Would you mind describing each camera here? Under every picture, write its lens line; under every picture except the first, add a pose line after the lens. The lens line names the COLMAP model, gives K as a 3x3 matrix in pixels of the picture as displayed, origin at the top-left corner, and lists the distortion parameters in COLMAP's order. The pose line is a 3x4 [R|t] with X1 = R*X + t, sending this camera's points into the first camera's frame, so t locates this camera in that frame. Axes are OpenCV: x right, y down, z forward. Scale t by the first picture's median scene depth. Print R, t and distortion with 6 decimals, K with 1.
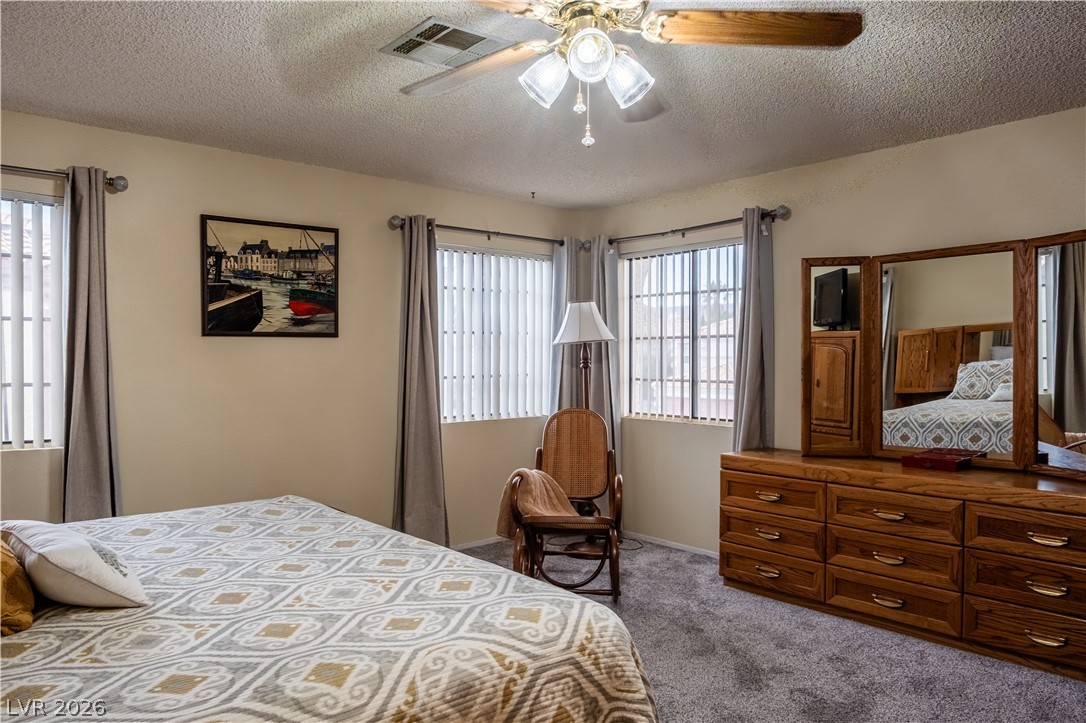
lens RADIAL K [[709.8, 0, 540.7], [0, 709.8, 364.6], [0, 0, 1]] dist [-0.001666, 0.000235]
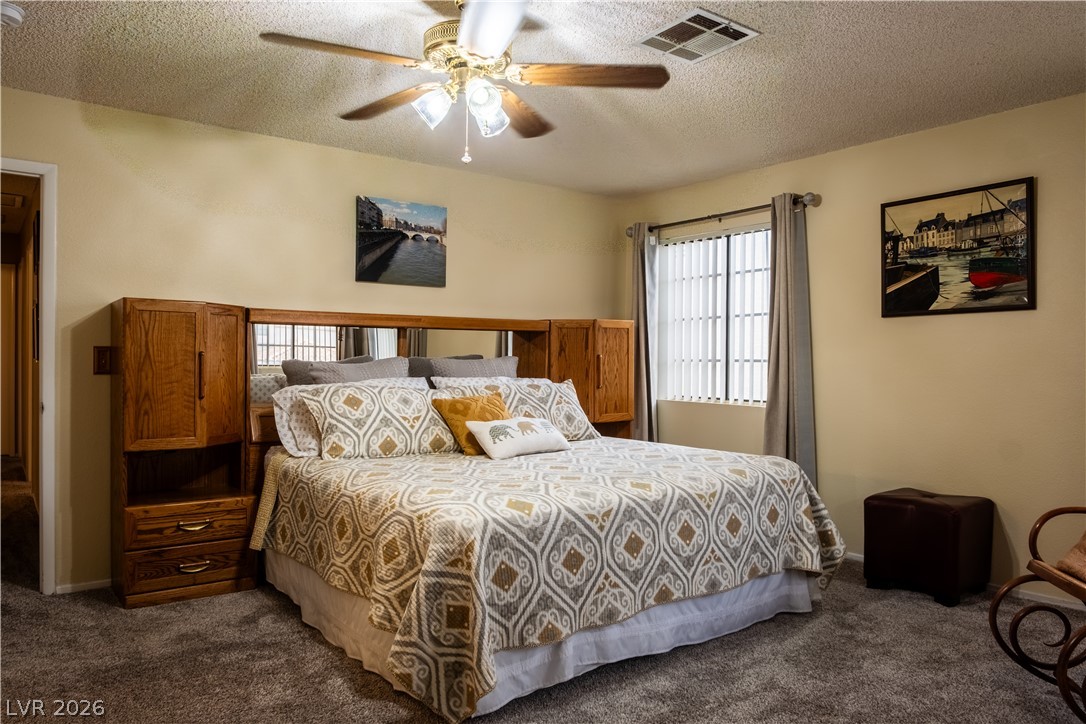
lens RADIAL K [[758.9, 0, 540.8], [0, 758.9, 361.0], [0, 0, 1]] dist [-0.012406, 0.001890]
pose [[-0.056996, 0.016297, -0.998241, 0.666422], [0.000730, 0.999867, 0.016282, 0.006812], [0.998374, 0.000199, -0.057000, 0.521819]]
